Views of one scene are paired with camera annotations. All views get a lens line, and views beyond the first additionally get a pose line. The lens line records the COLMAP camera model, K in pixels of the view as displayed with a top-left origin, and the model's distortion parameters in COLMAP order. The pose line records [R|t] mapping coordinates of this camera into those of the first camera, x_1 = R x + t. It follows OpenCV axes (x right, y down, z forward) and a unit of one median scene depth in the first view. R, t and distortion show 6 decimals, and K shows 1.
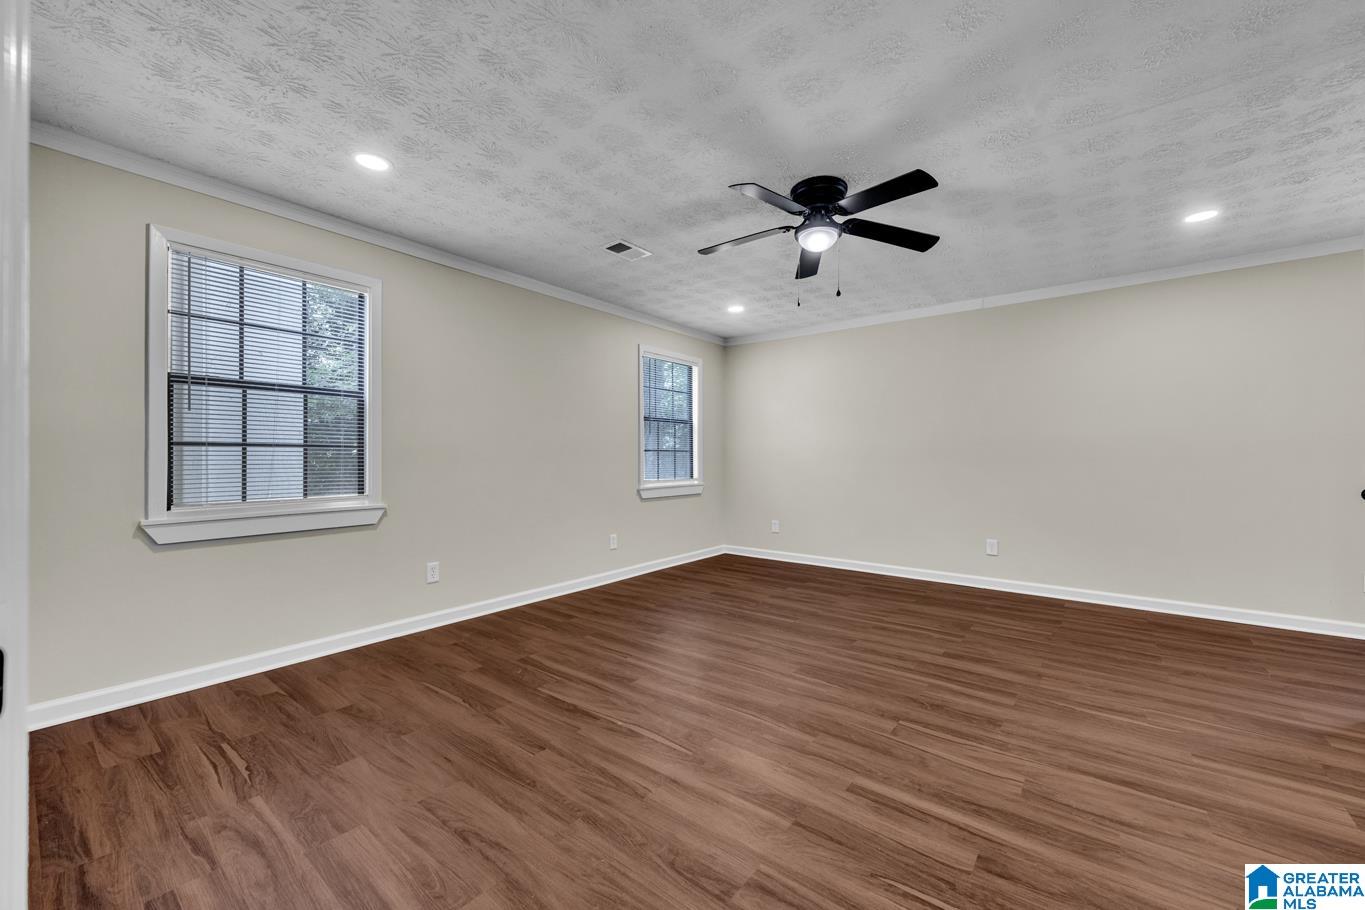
lens RADIAL K [[535.3, 0, 682.3], [0, 535.3, 459.4], [0, 0, 1]] dist [-0.000557, -0.000027]
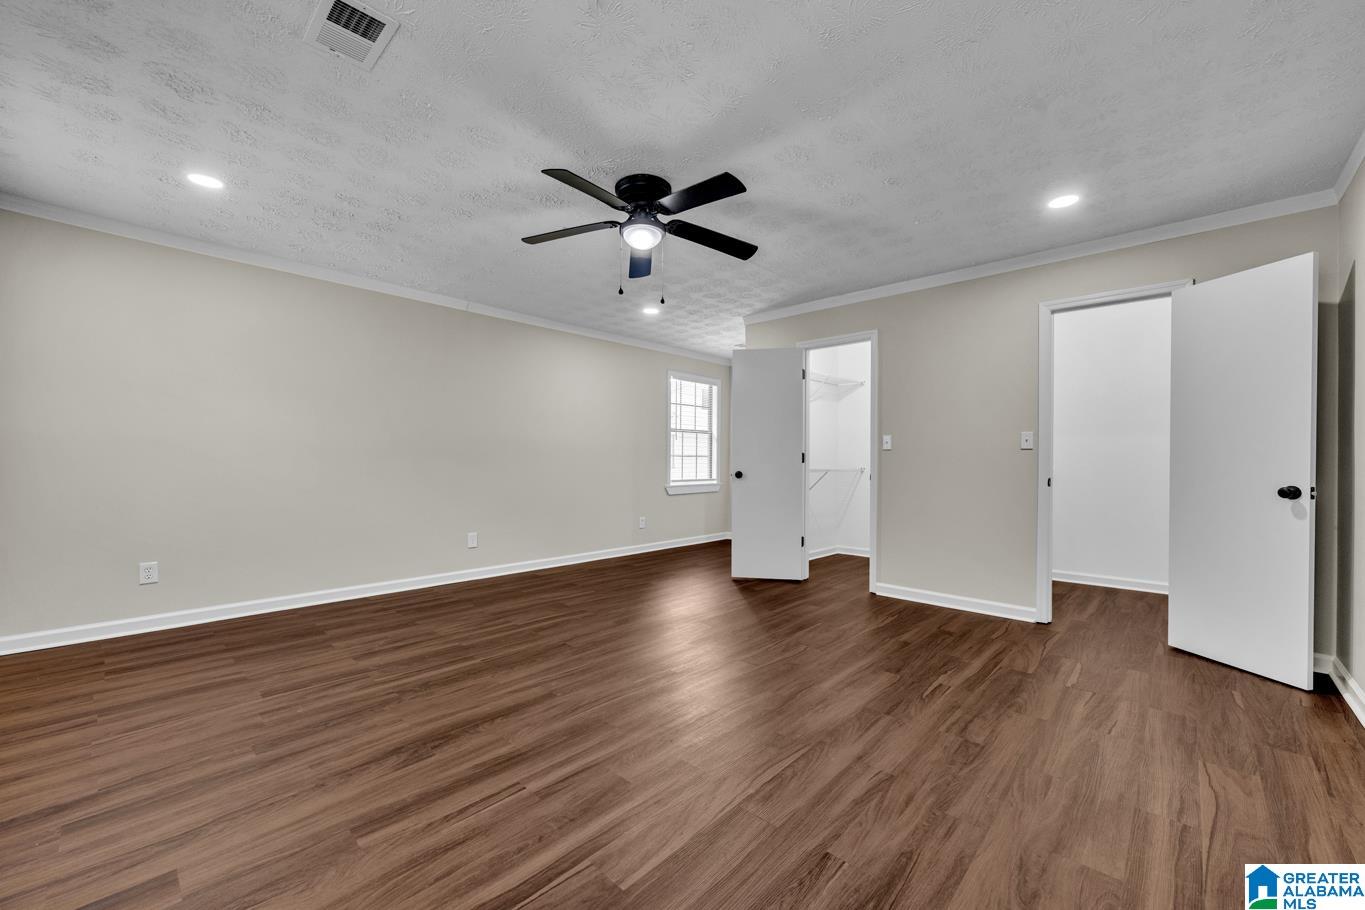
lens RADIAL K [[535.3, 0, 682.3], [0, 535.3, 459.4], [0, 0, 1]] dist [-0.000557, -0.000027]
pose [[0.083510, 0.001259, 0.996506, -0.629809], [-0.006340, 0.999980, -0.000732, 0.004301], [-0.996487, -0.006257, 0.083517, 0.718059]]
